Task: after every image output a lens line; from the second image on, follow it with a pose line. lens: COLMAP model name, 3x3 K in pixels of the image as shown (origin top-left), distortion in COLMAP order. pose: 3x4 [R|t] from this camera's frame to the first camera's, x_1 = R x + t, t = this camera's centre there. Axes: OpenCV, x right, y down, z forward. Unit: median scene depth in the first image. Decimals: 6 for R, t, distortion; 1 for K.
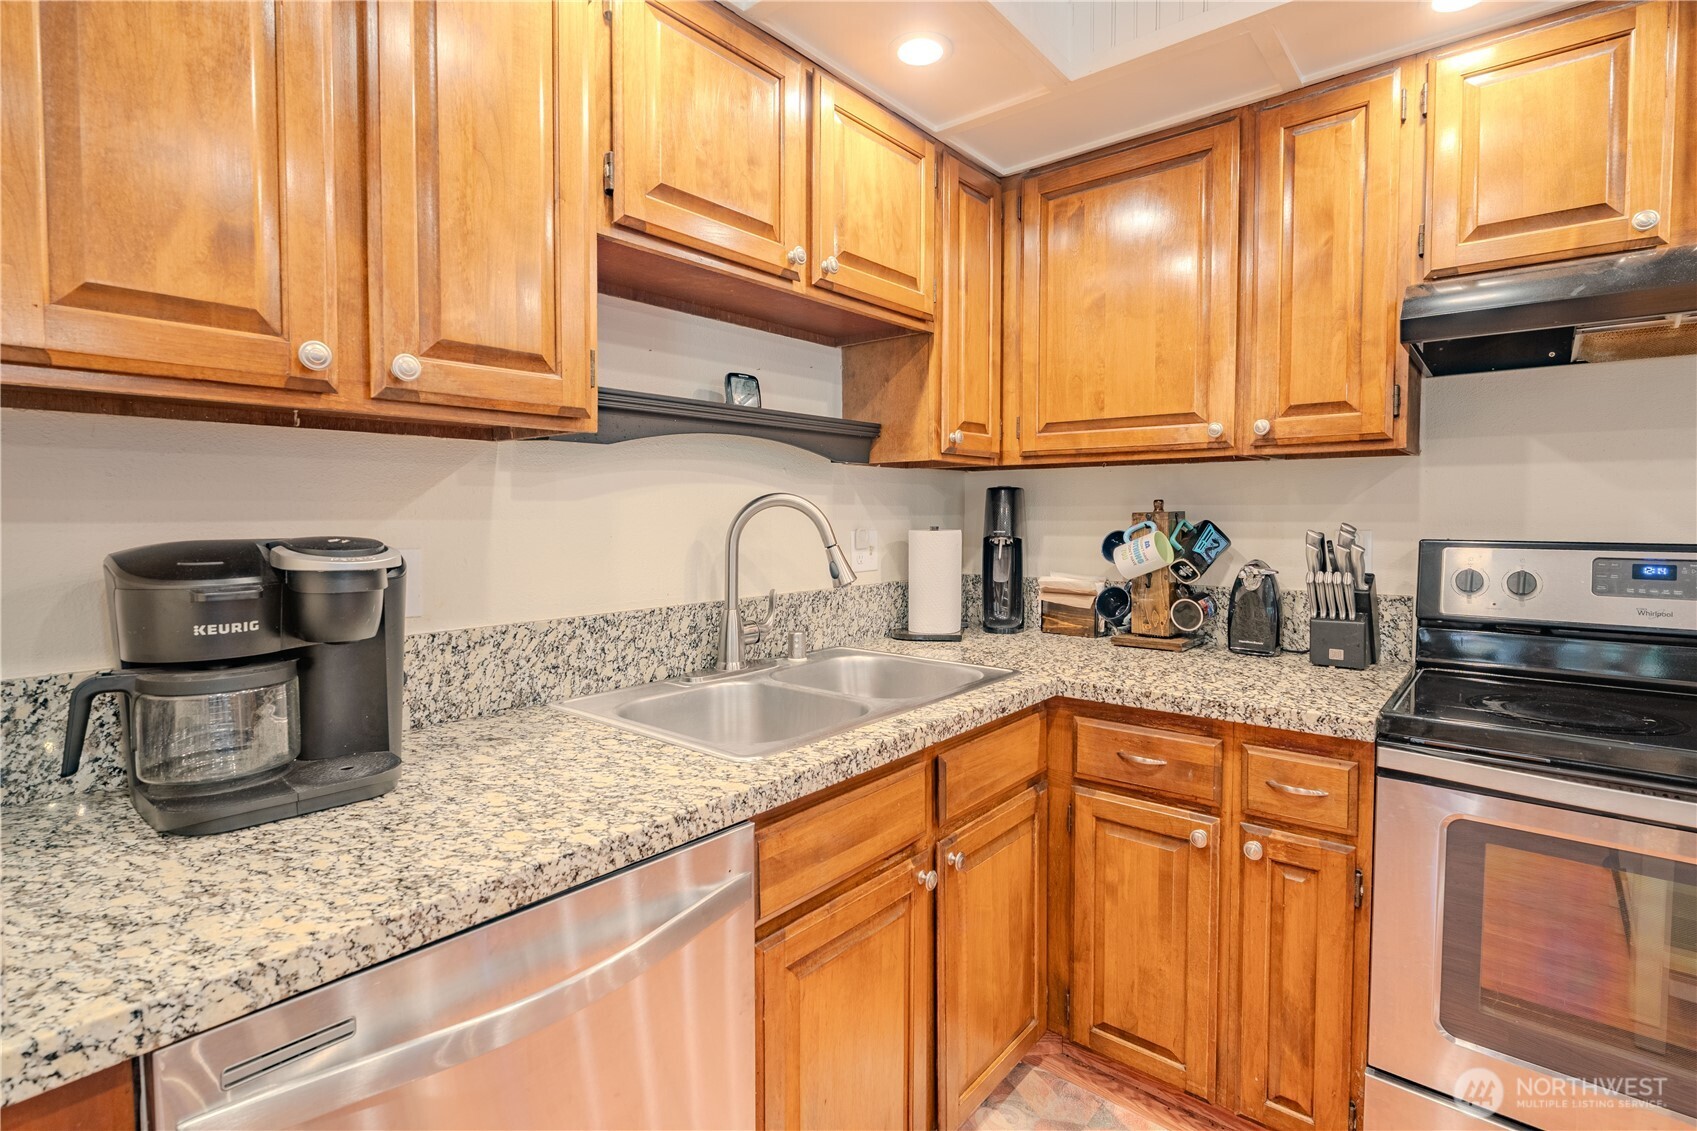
lens RADIAL K [[803.5, 0, 850.0], [0, 803.5, 539.3], [0, 0, 1]] dist [-0.000408, -0.000004]
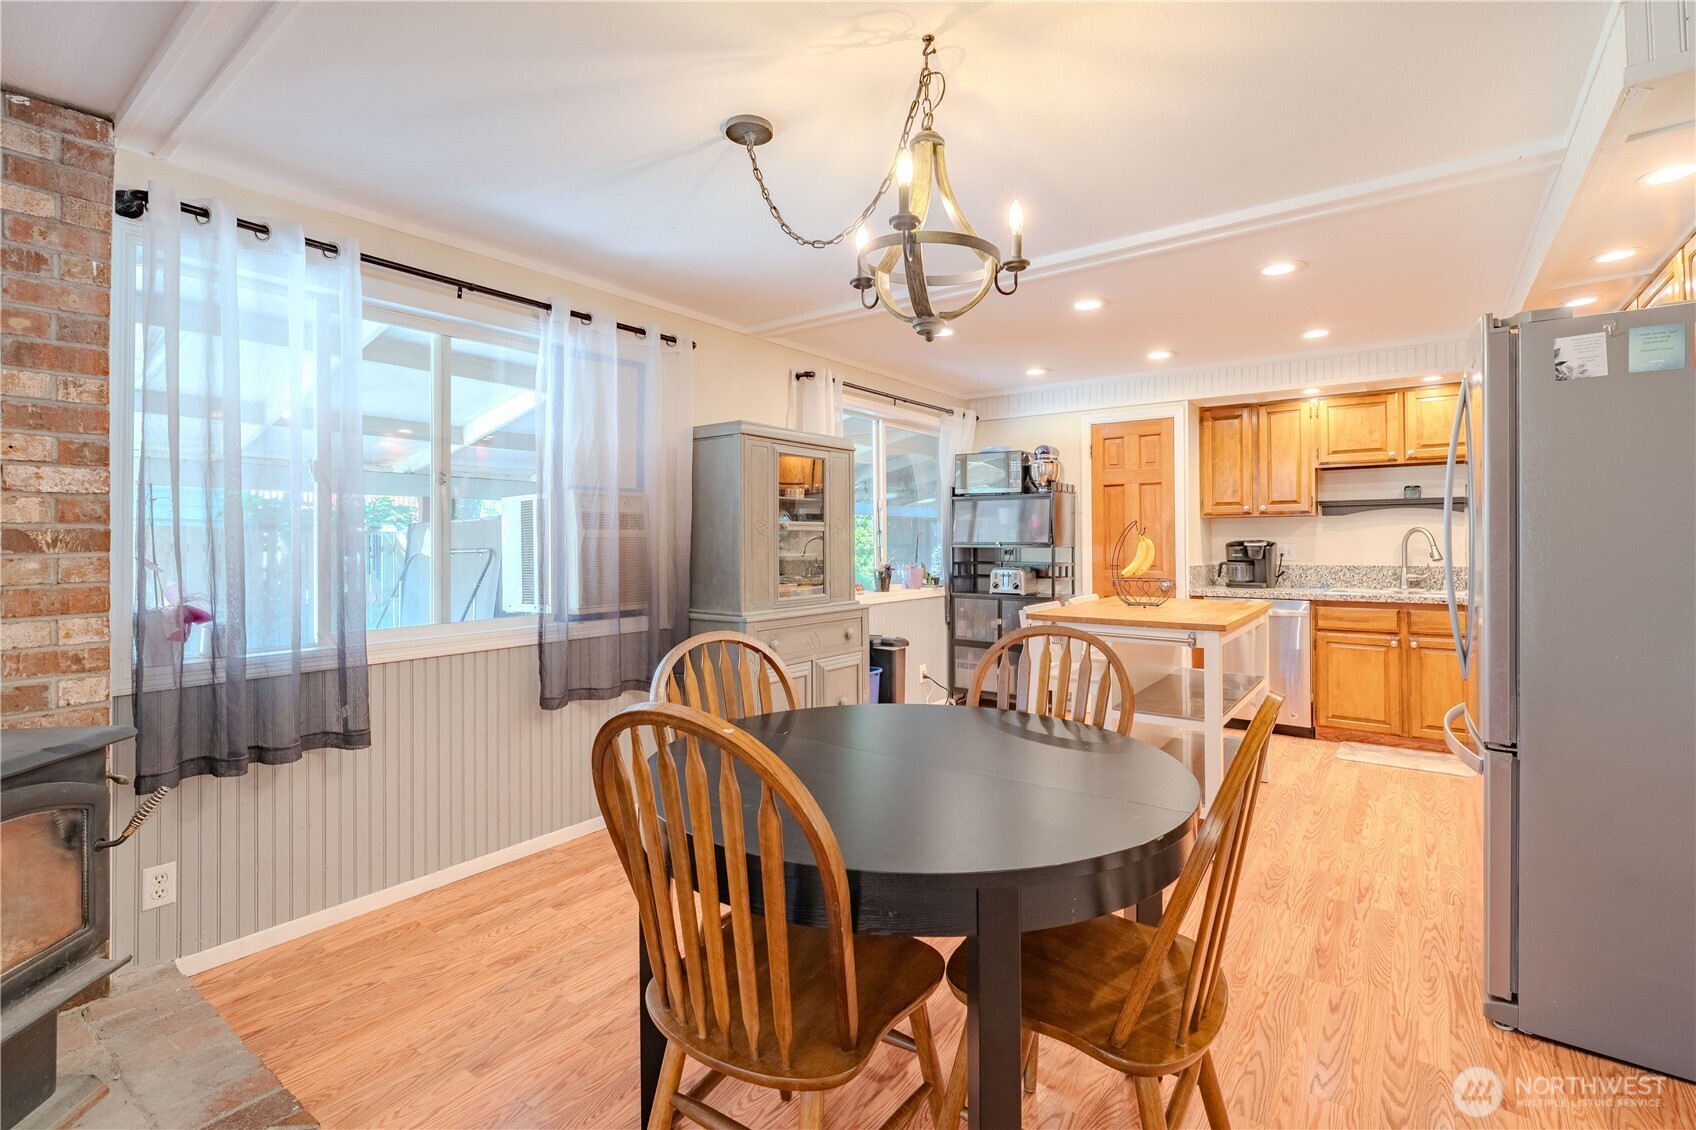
lens RADIAL K [[756.0, 0, 843.0], [0, 756.0, 532.4], [0, 0, 1]] dist [-0.003386, 0.000458]
pose [[0.050404, -0.010508, -0.998674, 2.718101], [-0.029545, 0.999491, -0.012008, 0.057280], [0.998292, 0.030111, 0.050067, -1.275960]]
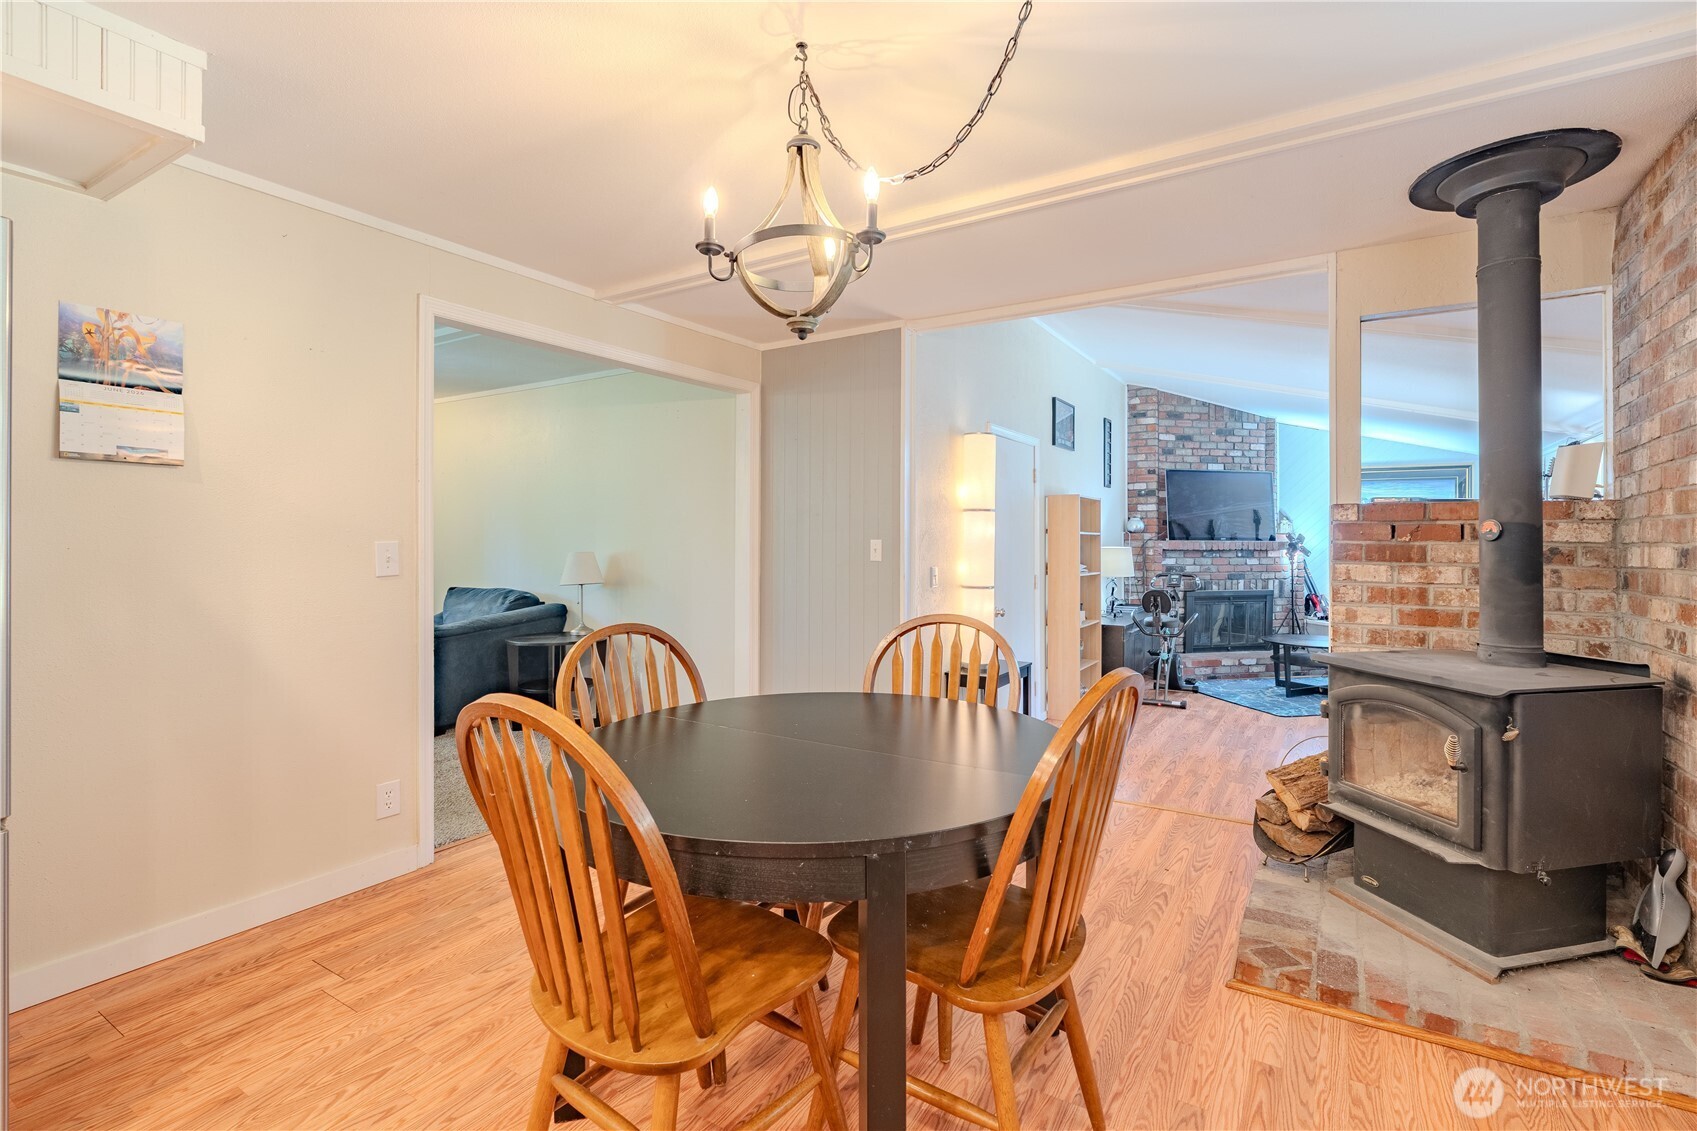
lens RADIAL K [[764.6, 0, 877.9], [0, 764.6, 538.4], [0, 0, 1]] dist [-0.011723, 0.000003]
pose [[-0.156984, 0.002406, 0.987598, 0.575860], [0.033837, 0.999423, 0.002943, 0.062939], [-0.987021, 0.033879, -0.156975, -1.035054]]
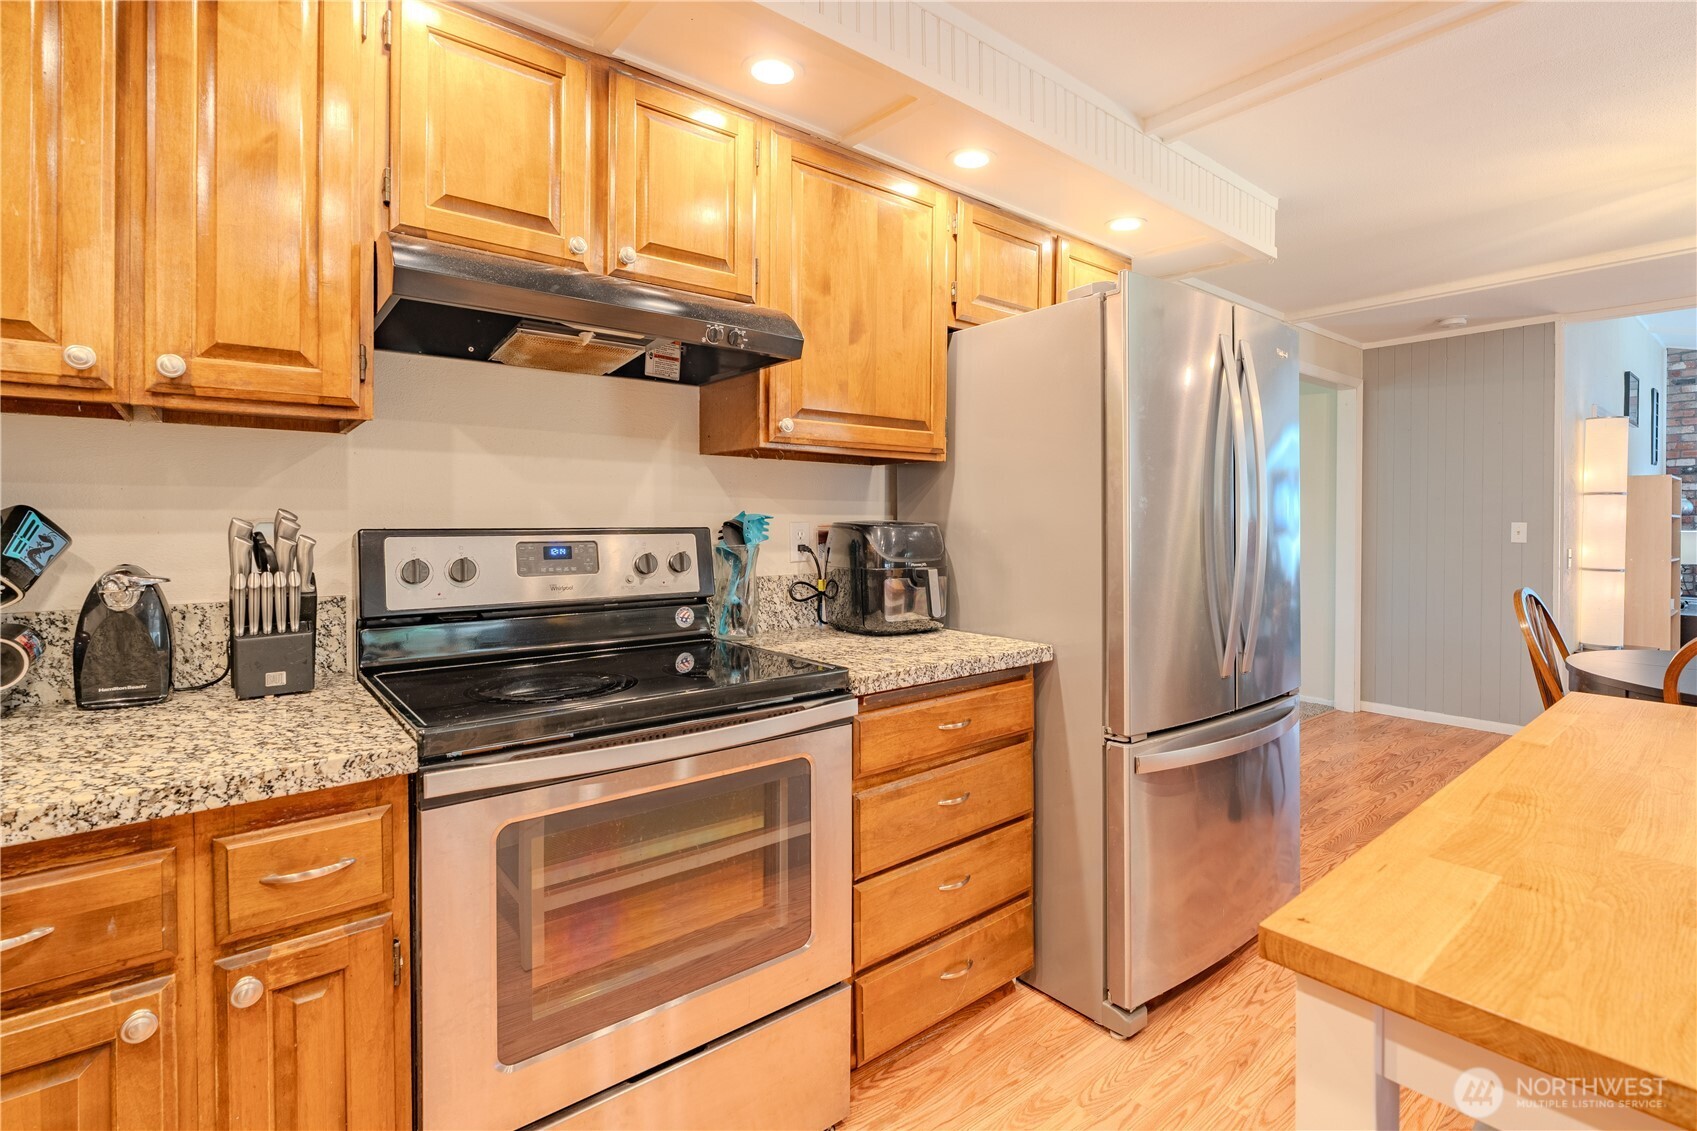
lens RADIAL K [[788.9, 0, 870.3], [0, 788.9, 522.9], [0, 0, 1]] dist [-0.005005, -0.000259]
pose [[0.173666, -0.001136, 0.984804, -0.044401], [0.031026, 0.999509, -0.004319, 0.016349], [-0.984316, 0.031304, 0.173616, 0.342993]]
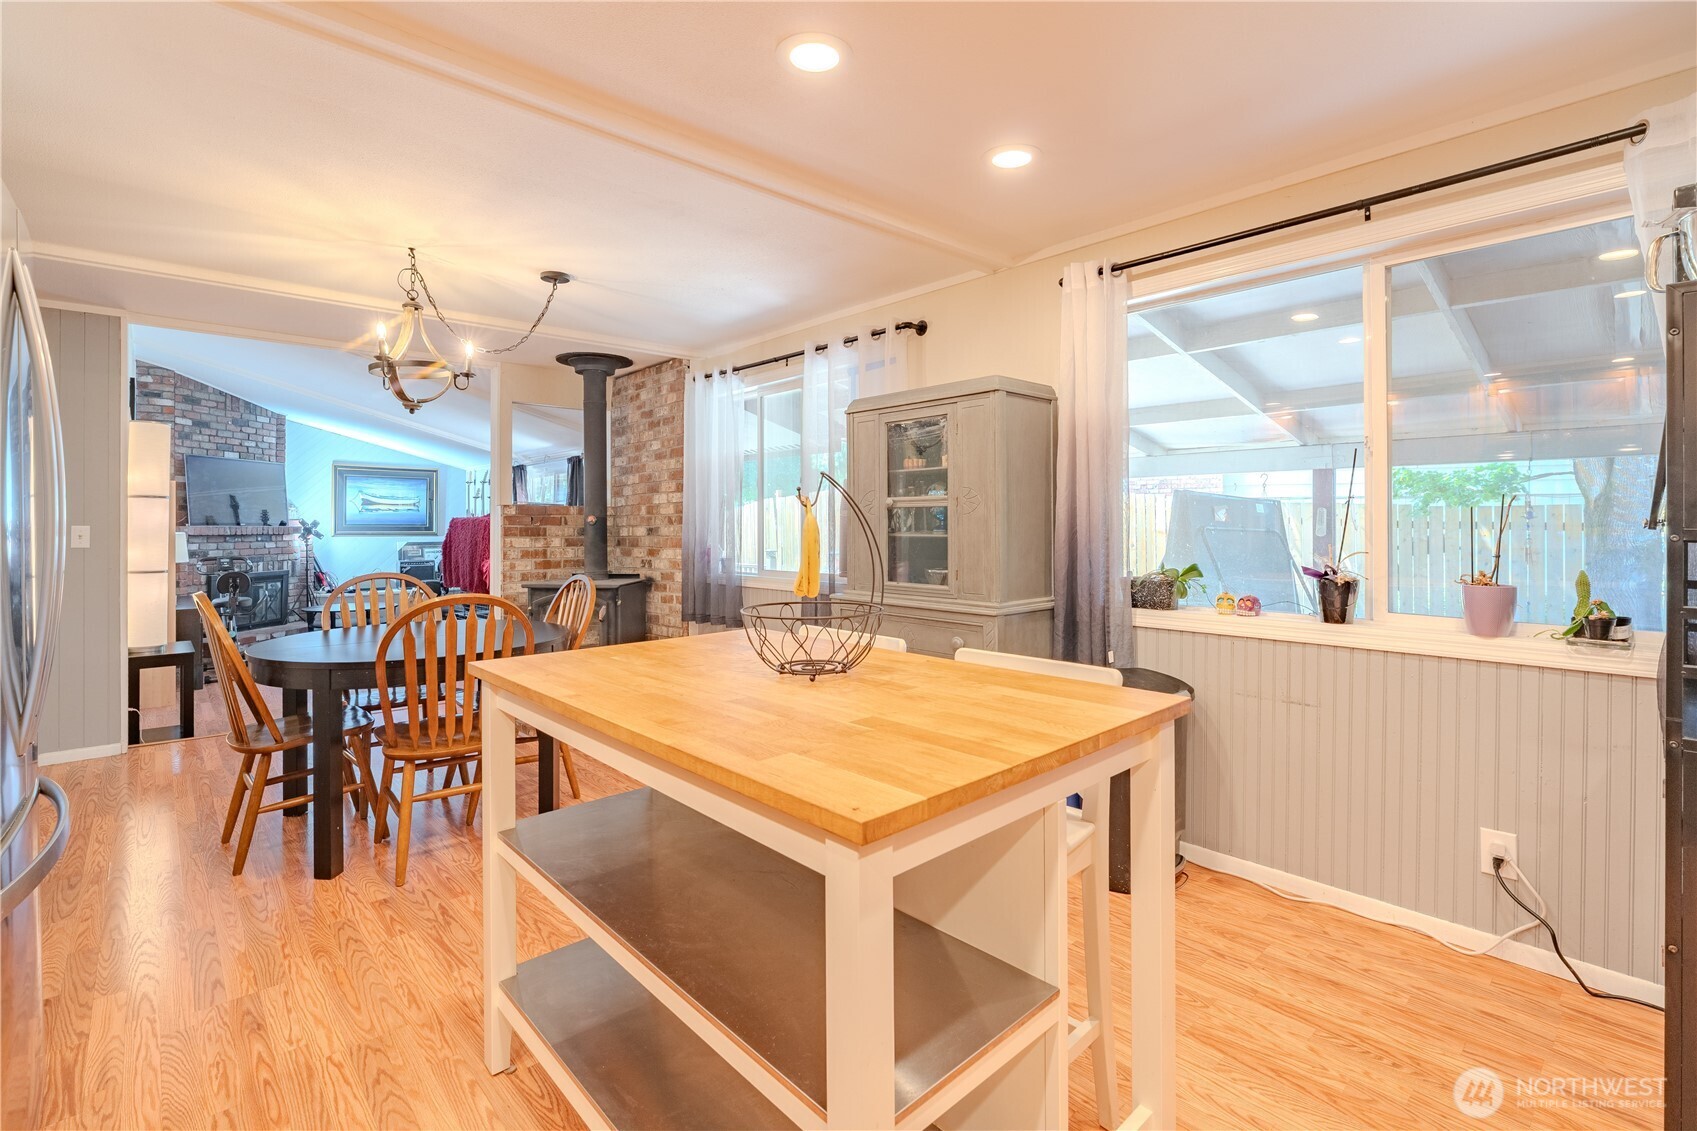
lens RADIAL K [[771.8, 0, 852.1], [0, 771.8, 523.4], [0, 0, 1]] dist [-0.000782, 0.000271]
pose [[-0.992146, 0.002796, 0.125056, 0.303816], [0.007080, 0.999403, 0.033825, 0.000058], [-0.124886, 0.034445, -0.991573, 0.727099]]
